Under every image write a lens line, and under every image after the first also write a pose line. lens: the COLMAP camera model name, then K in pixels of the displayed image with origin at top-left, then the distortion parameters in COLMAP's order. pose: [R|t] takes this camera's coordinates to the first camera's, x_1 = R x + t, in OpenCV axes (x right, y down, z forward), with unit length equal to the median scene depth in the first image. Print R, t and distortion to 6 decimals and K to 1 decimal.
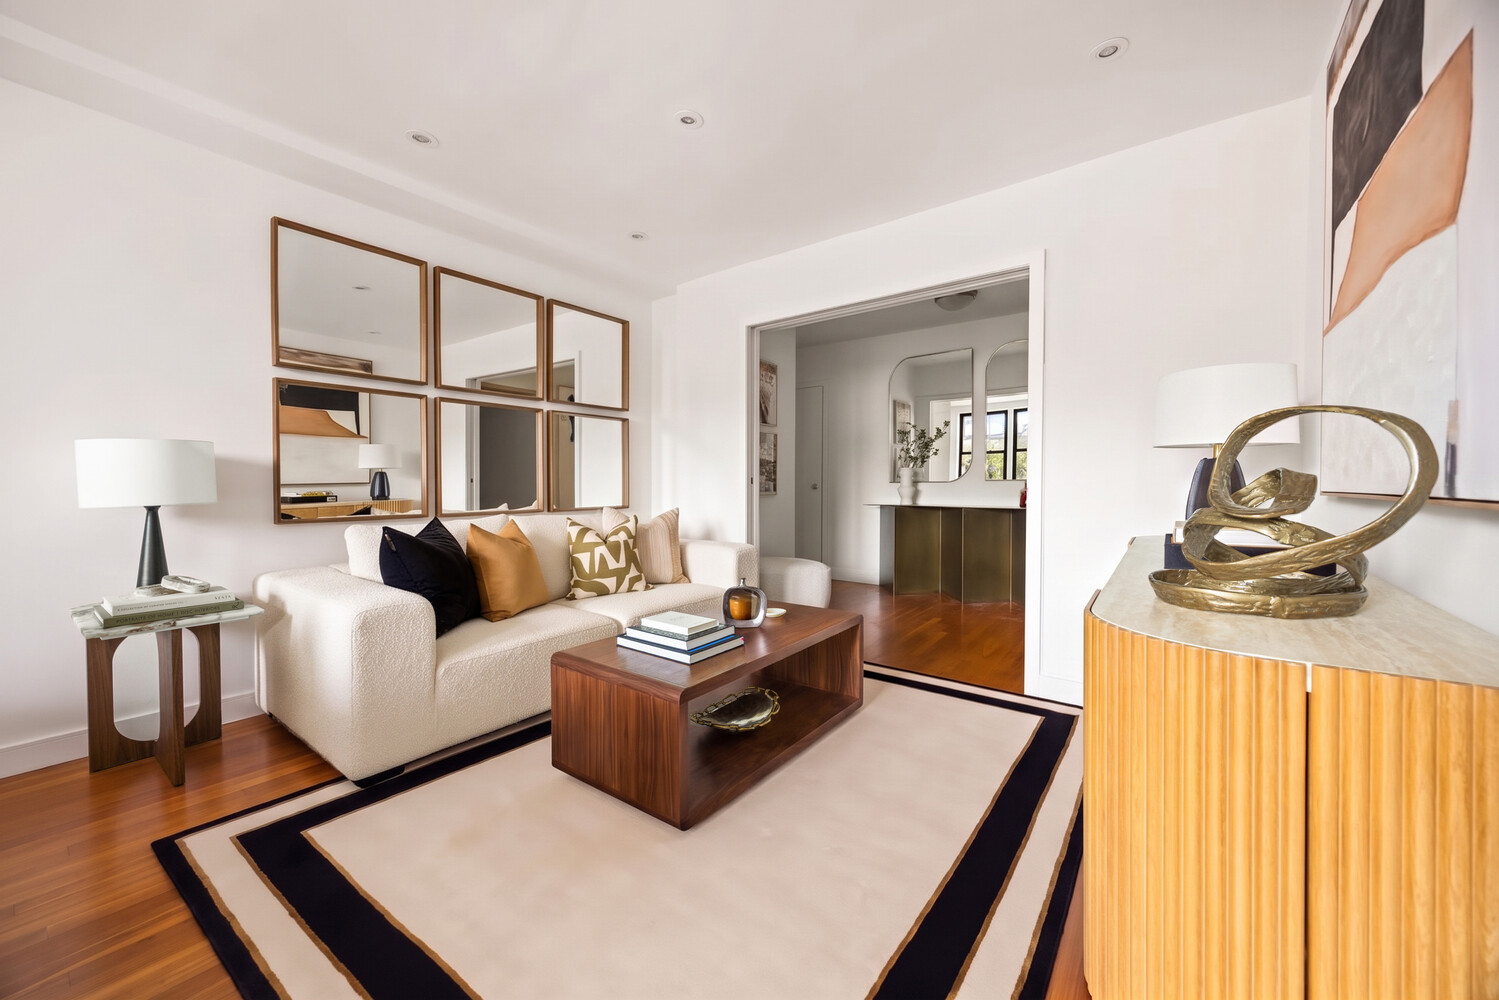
lens RADIAL K [[569.3, 0, 745.0], [0, 569.3, 484.0], [0, 0, 1]] dist [0.000105, 0.000000]
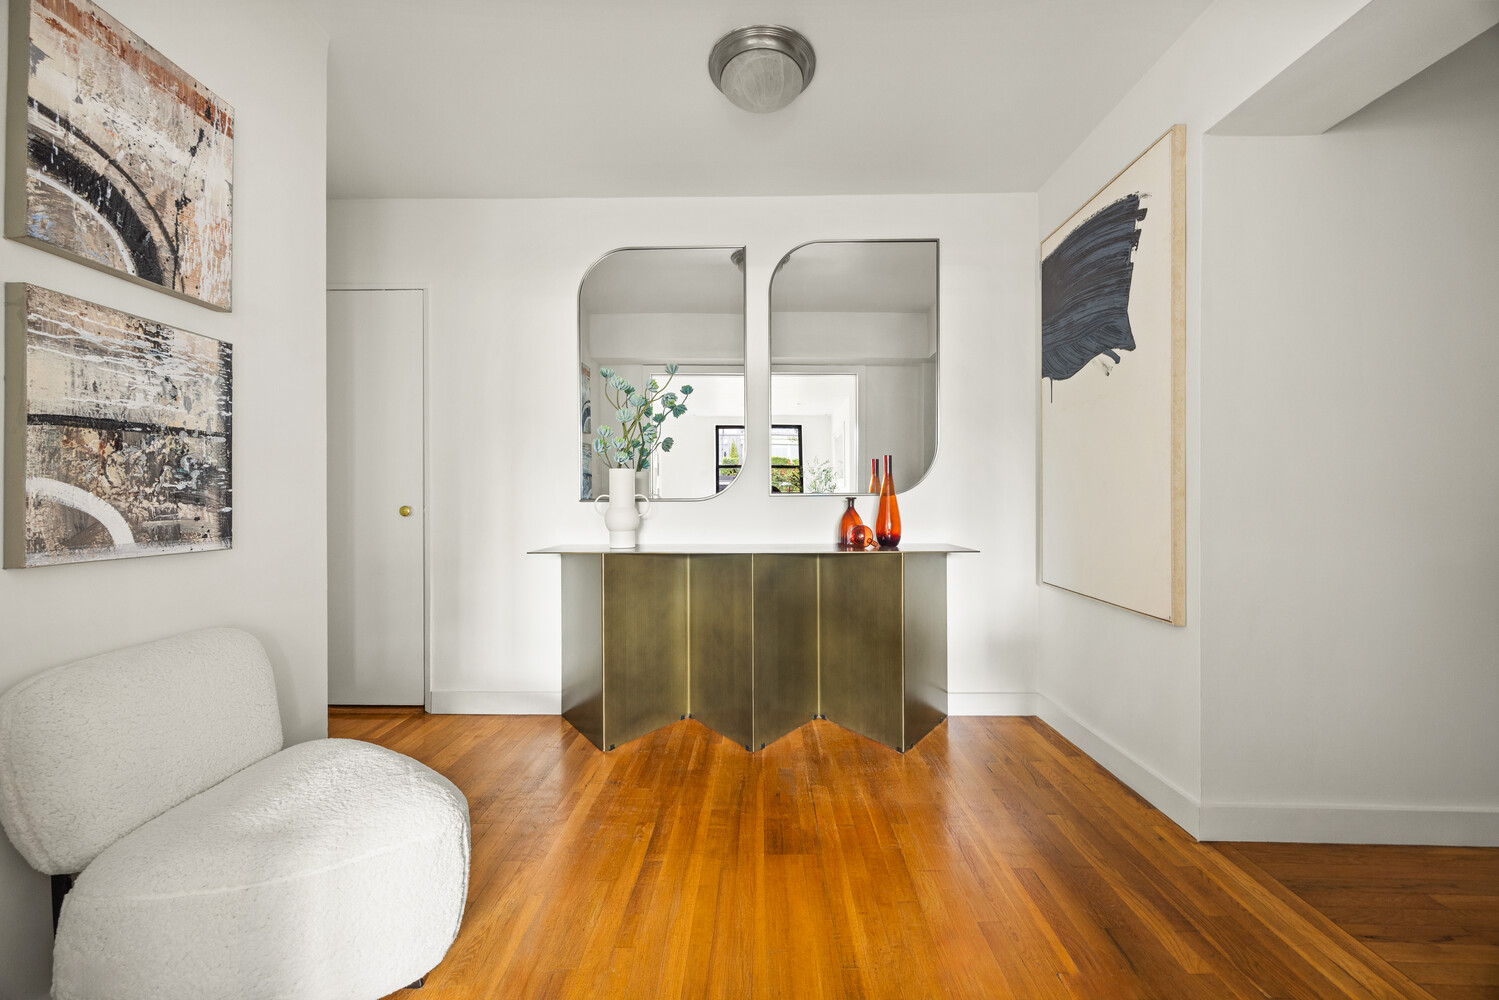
lens RADIAL K [[600.4, 0, 749.5], [0, 600.4, 500.0], [0, 0, 1]] dist [-0.000020, 0.000023]
pose [[0.812860, -0.007482, 0.582411, 0.084111], [0.007534, 0.999969, 0.002331, -0.005373], [-0.582411, 0.002494, 0.812891, 0.546447]]
